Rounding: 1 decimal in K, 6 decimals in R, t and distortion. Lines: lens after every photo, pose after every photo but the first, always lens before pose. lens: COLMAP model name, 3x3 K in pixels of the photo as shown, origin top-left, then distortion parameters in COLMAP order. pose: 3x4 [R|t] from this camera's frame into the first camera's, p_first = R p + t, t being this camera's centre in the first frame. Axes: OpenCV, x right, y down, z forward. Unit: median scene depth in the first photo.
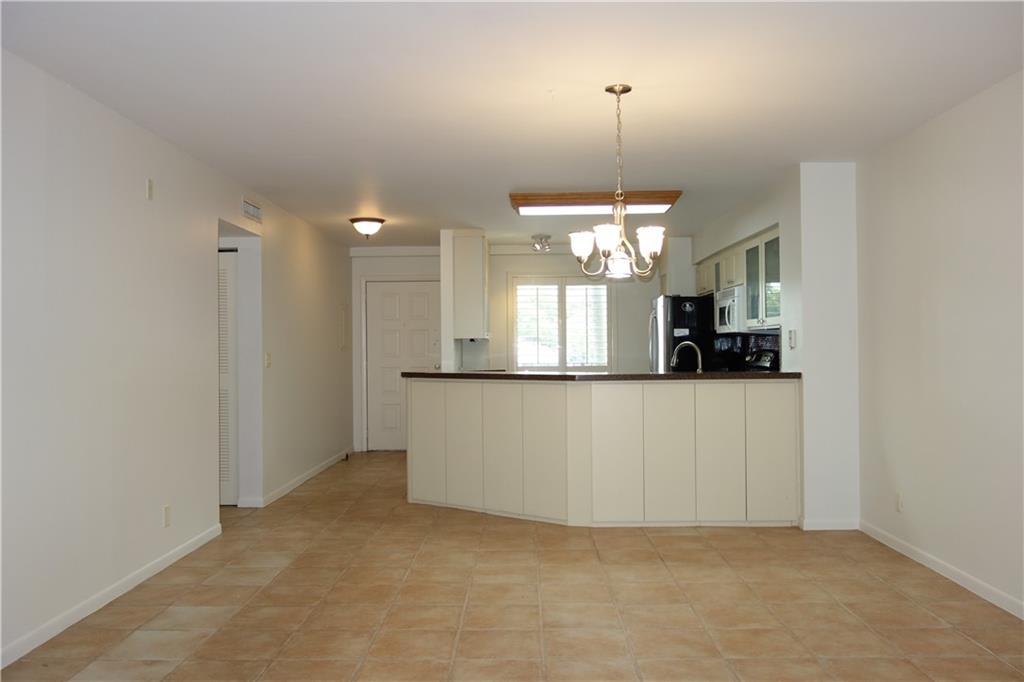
lens RADIAL K [[842.5, 0, 512.0], [0, 842.5, 341.0], [0, 0, 1]] dist [-0.010943, -0.011709]
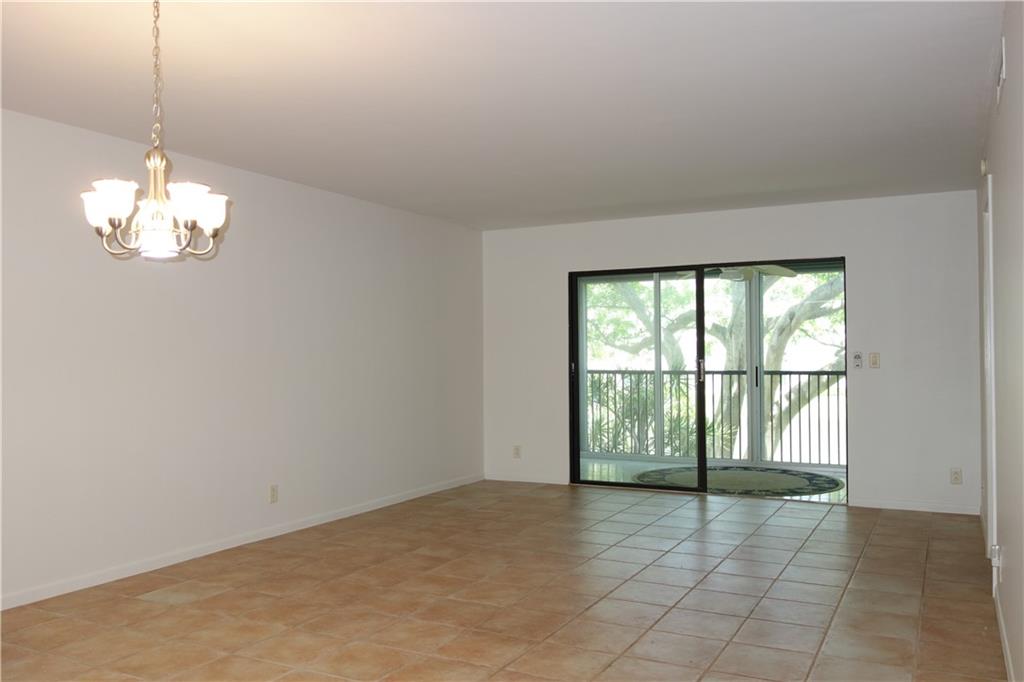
lens RADIAL K [[836.9, 0, 512.0], [0, 836.9, 341.0], [0, 0, 1]] dist [-0.010568, -0.013729]
pose [[-0.891554, 0.021720, 0.452394, -0.308090], [0.010440, 0.999570, -0.027416, 0.011789], [-0.452794, -0.019720, -0.891397, 1.017791]]
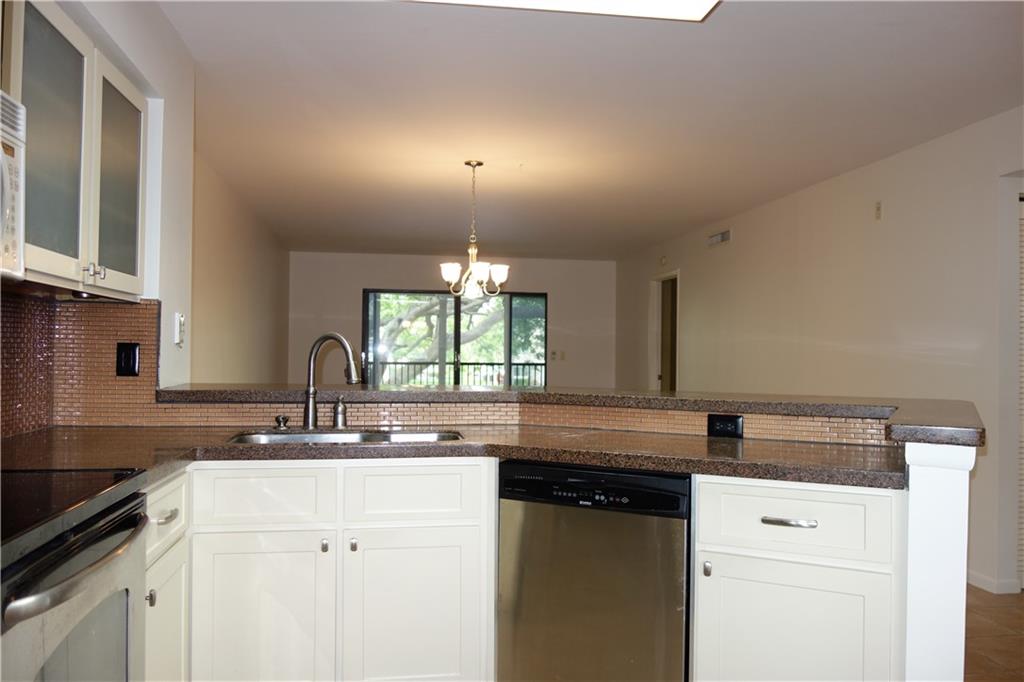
lens RADIAL K [[814.3, 0, 512.0], [0, 814.3, 341.0], [0, 0, 1]] dist [-0.007801, -0.003605]
pose [[-0.986088, -0.006712, -0.166090, 0.193496], [-0.003436, 0.999794, -0.020005, 0.014642], [0.166190, -0.019156, -0.985908, 1.595311]]
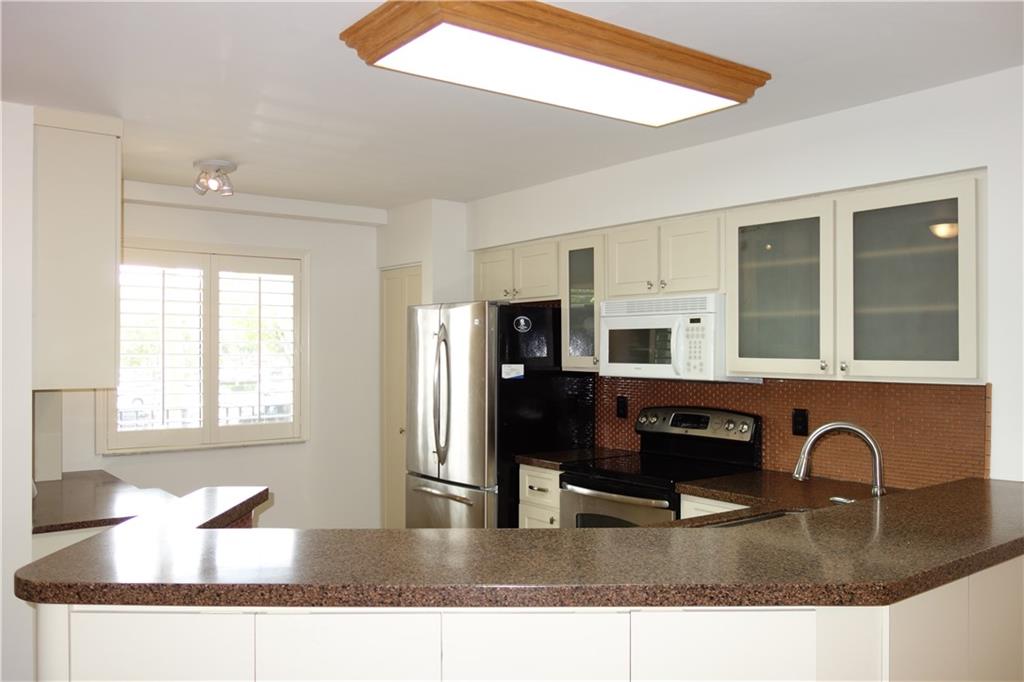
lens RADIAL K [[842.5, 0, 512.0], [0, 842.5, 341.0], [0, 0, 1]] dist [-0.010943, -0.011709]
pose [[0.785836, 0.010948, 0.618338, -0.196689], [-0.012814, 0.999917, -0.001419, -0.042191], [-0.618302, -0.006808, 0.785911, 0.837520]]
